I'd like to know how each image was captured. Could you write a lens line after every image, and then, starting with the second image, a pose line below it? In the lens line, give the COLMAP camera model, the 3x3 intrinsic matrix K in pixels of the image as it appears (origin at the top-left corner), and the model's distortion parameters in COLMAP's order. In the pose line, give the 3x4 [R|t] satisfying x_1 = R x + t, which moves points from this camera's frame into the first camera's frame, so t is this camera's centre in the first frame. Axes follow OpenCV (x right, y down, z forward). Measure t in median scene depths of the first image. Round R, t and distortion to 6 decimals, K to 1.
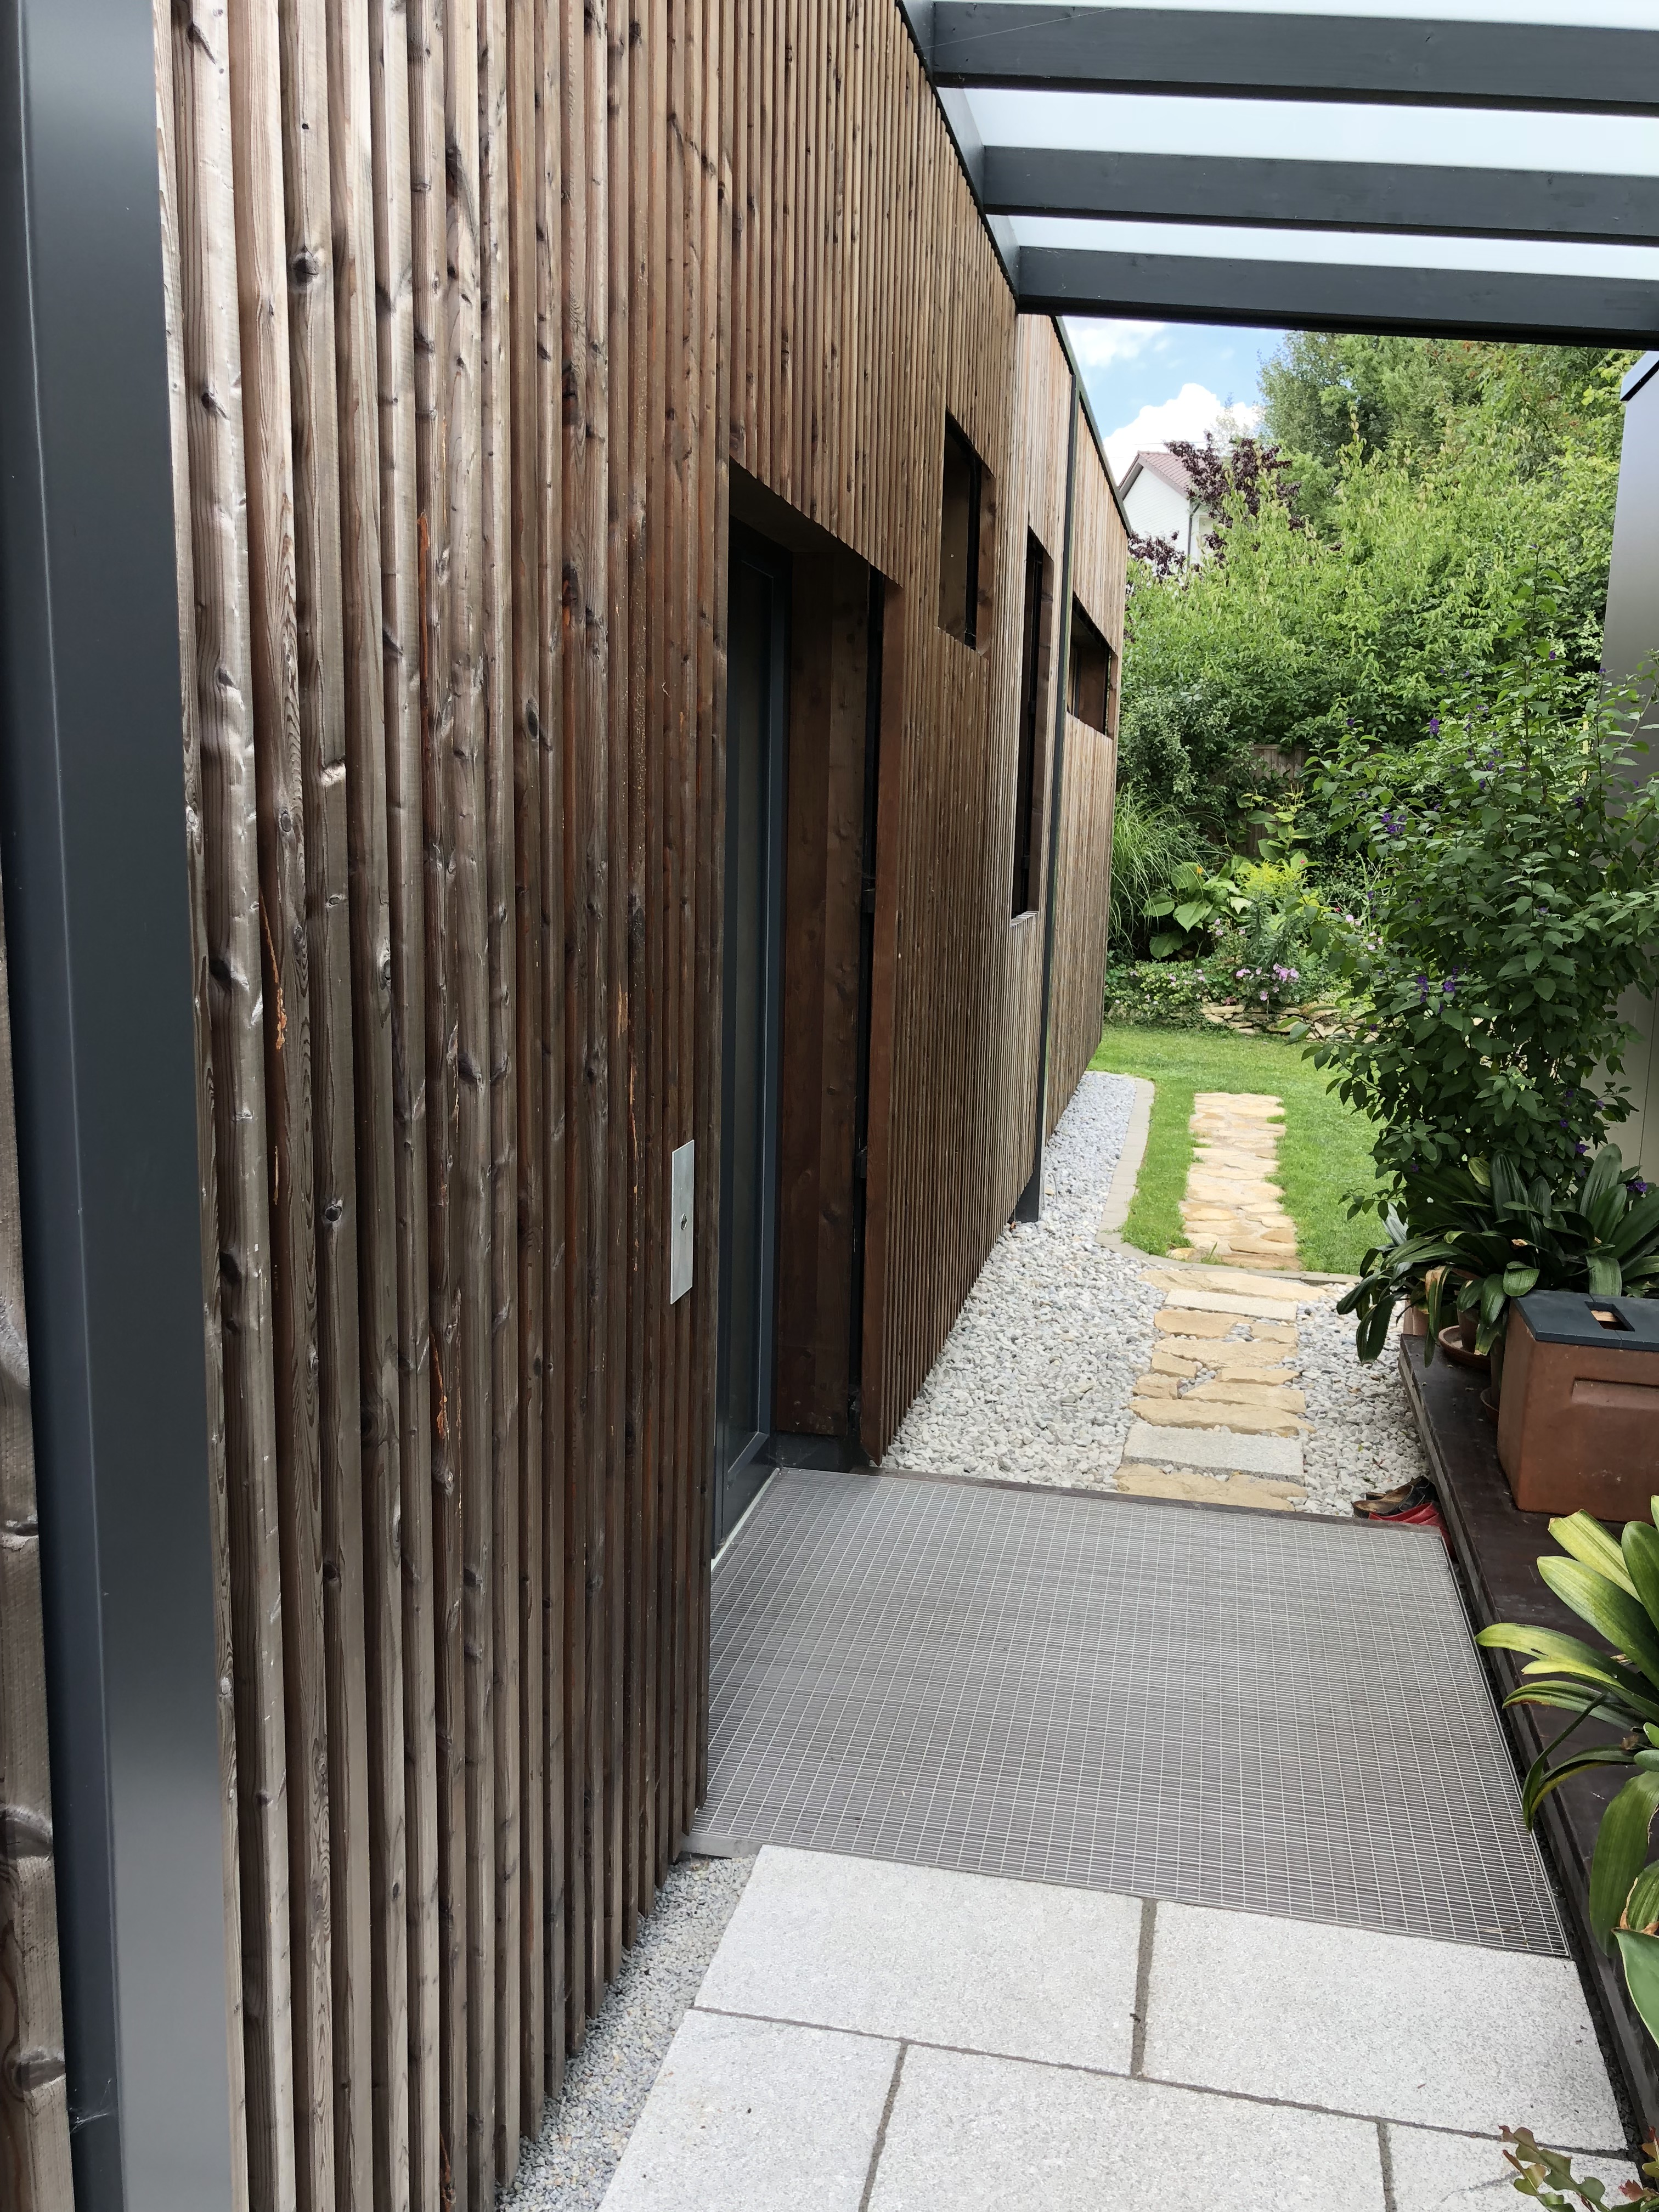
lens RADIAL K [[1772.6, 0, 829.1], [0, 1772.6, 1096.6], [0, 0, 1]] dist [0.021751, 0.002614]
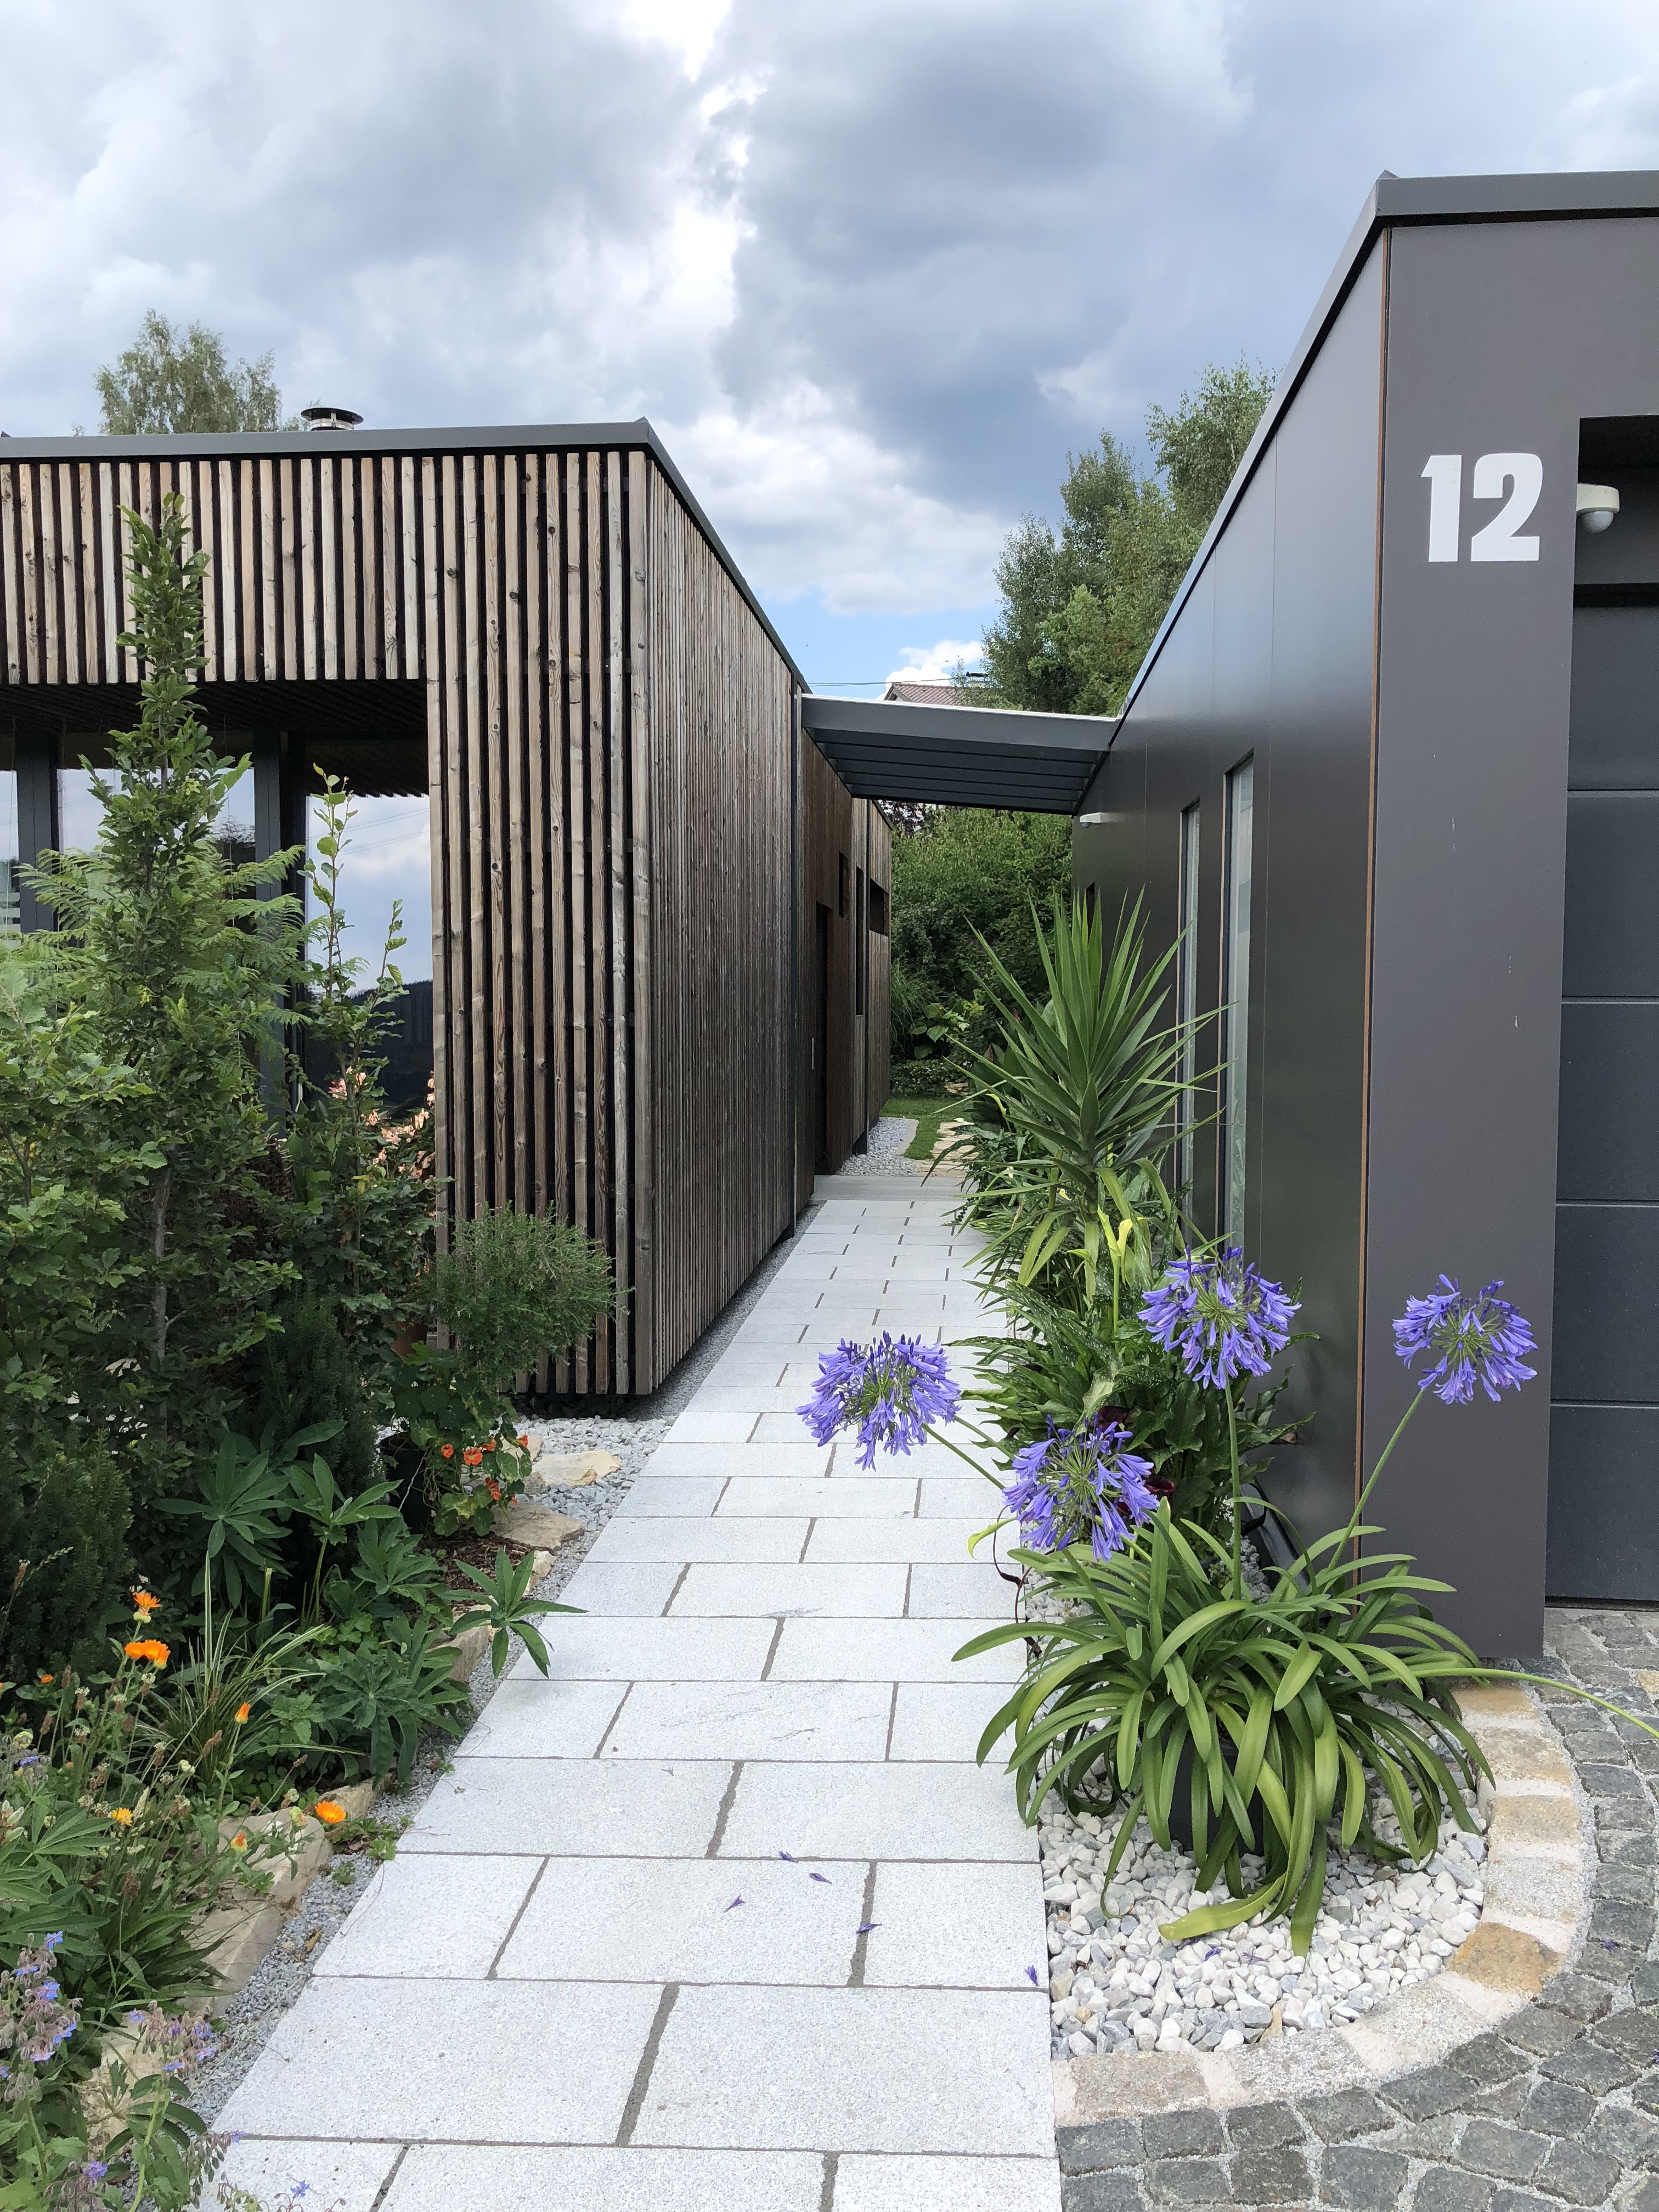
lens RADIAL K [[1772.6, 0, 831.4], [0, 1772.6, 1108.7], [0, 0, 1]] dist [0.021751, 0.002614]
pose [[0.991599, -0.029645, 0.125906, -0.116154], [0.040748, 0.995414, -0.086549, 0.115394], [-0.122763, 0.090952, 0.988260, -0.680456]]
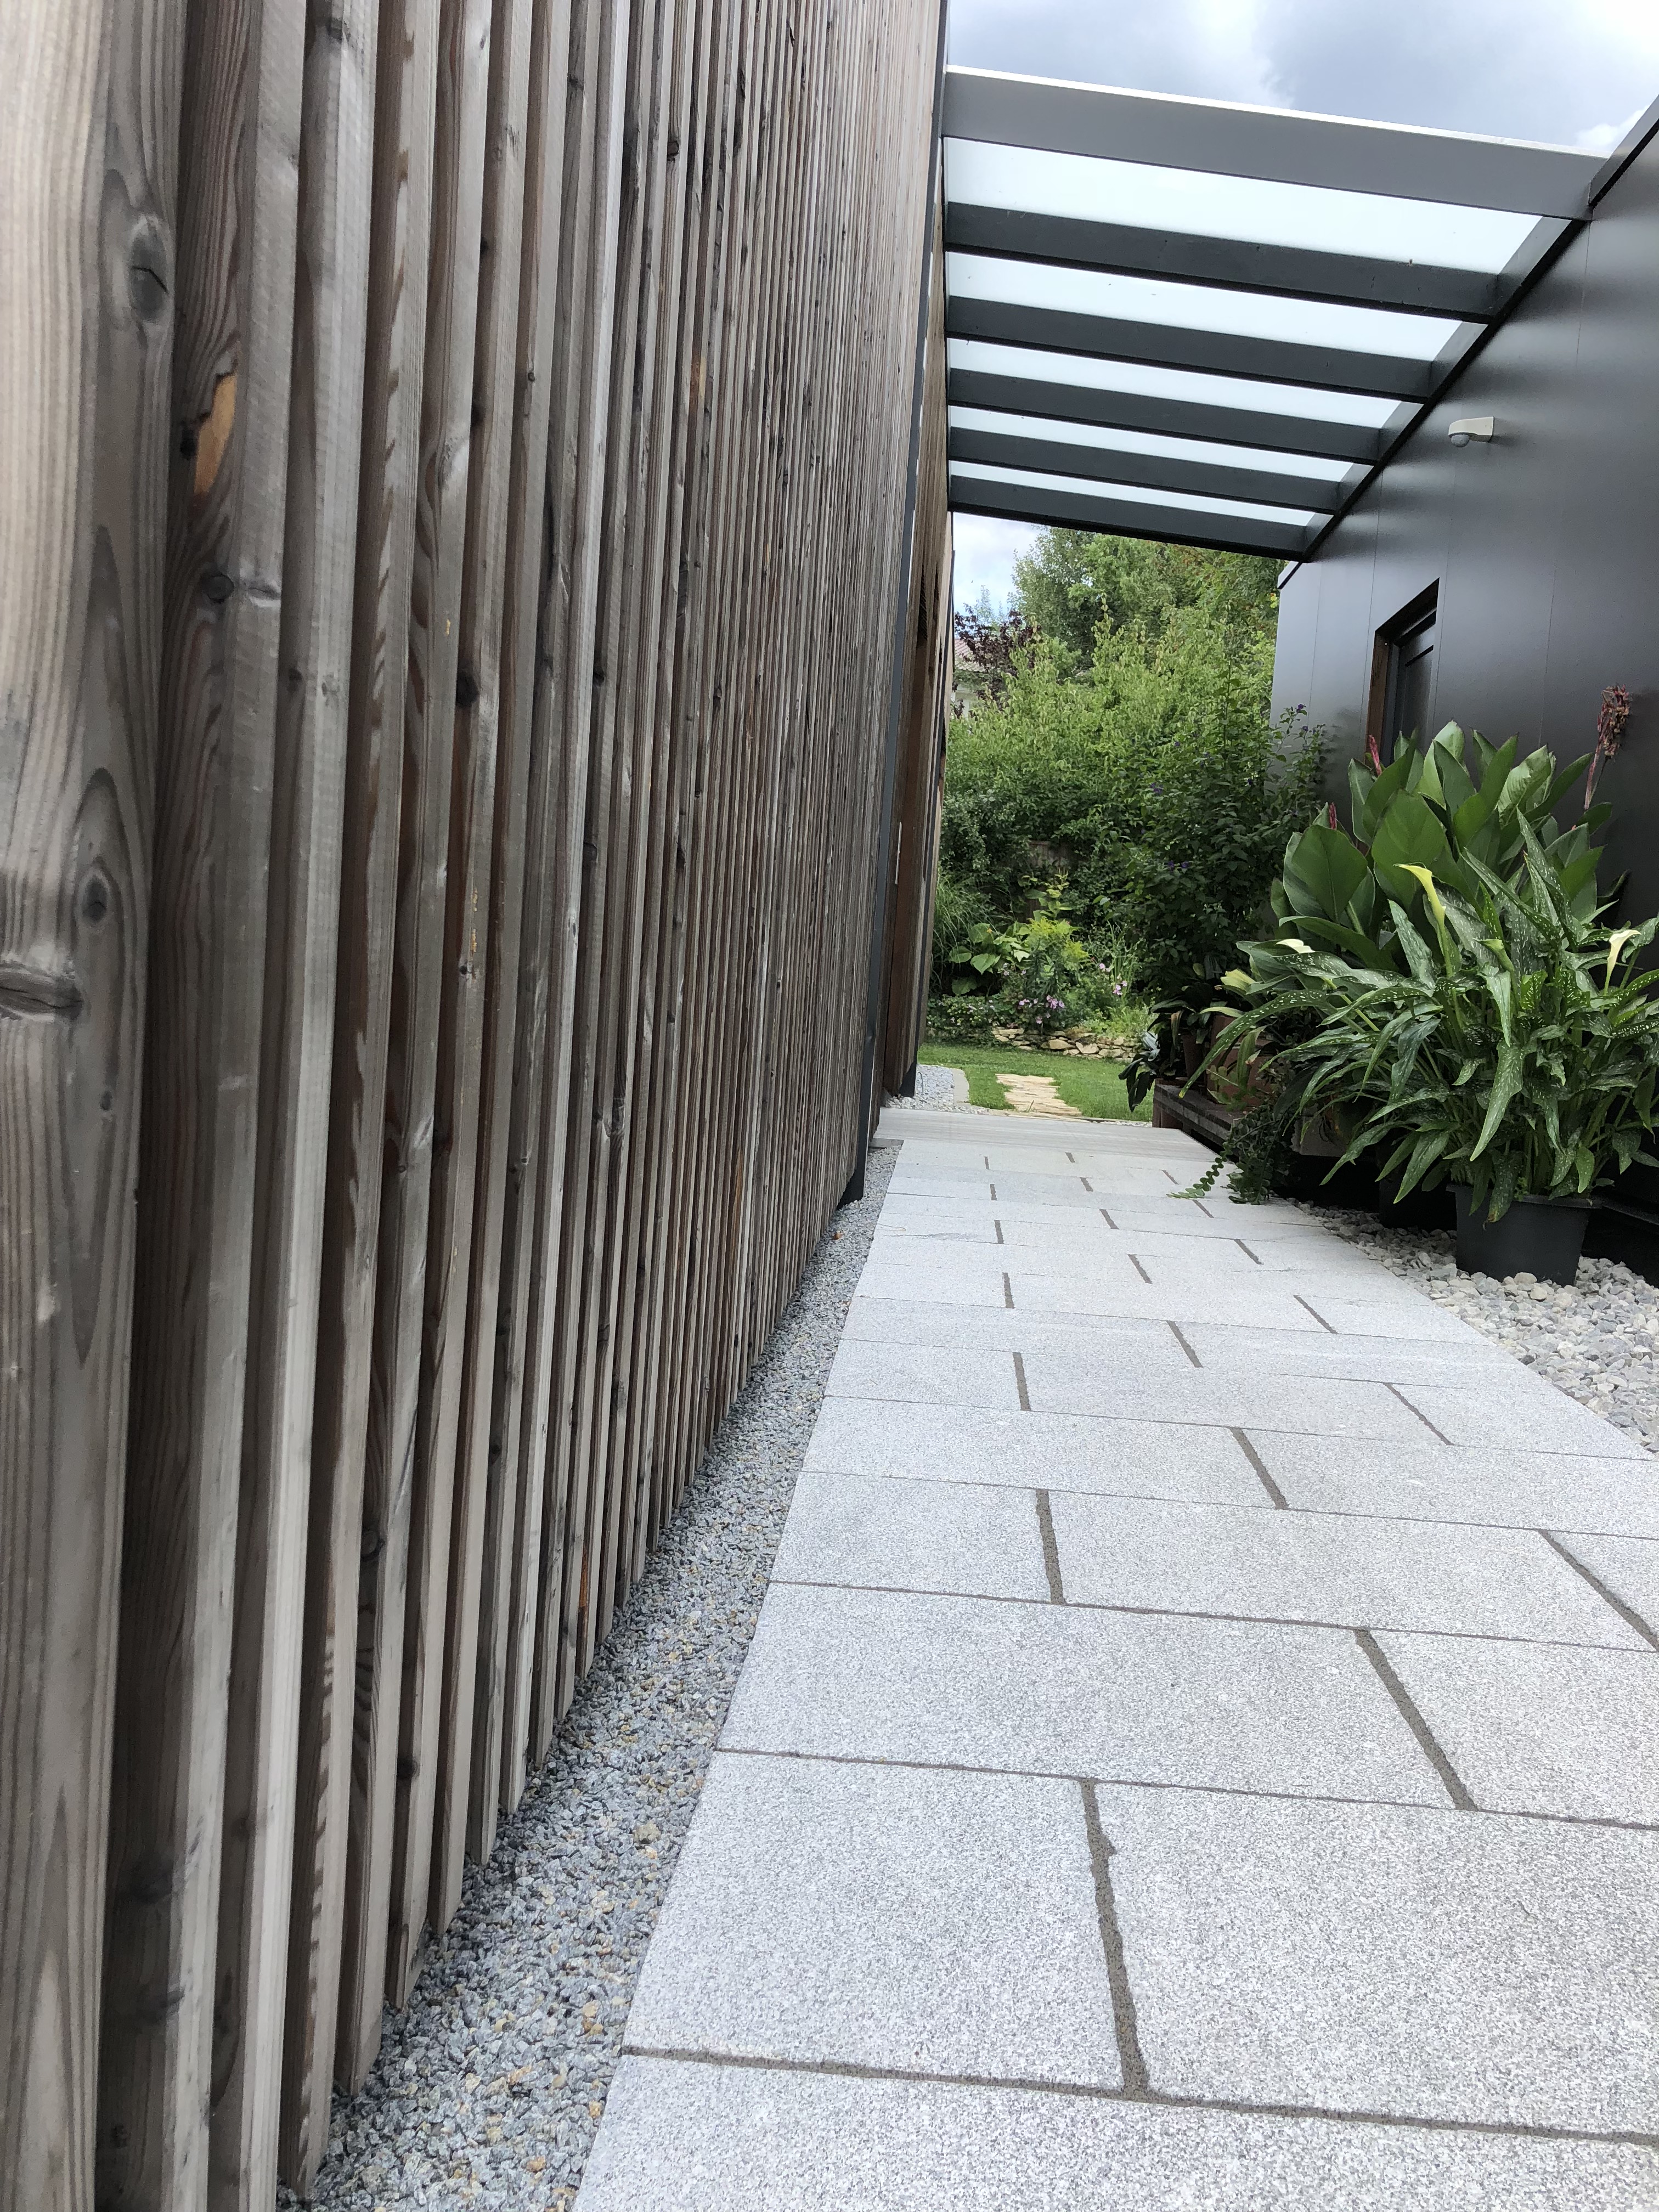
lens RADIAL K [[1772.6, 0, 827.9], [0, 1772.6, 1106.5], [0, 0, 1]] dist [0.021751, 0.002614]
pose [[0.988535, 0.037226, 0.146334, -0.095917], [-0.025246, 0.996239, -0.082889, 0.113865], [-0.148869, 0.078244, 0.985757, -0.258047]]
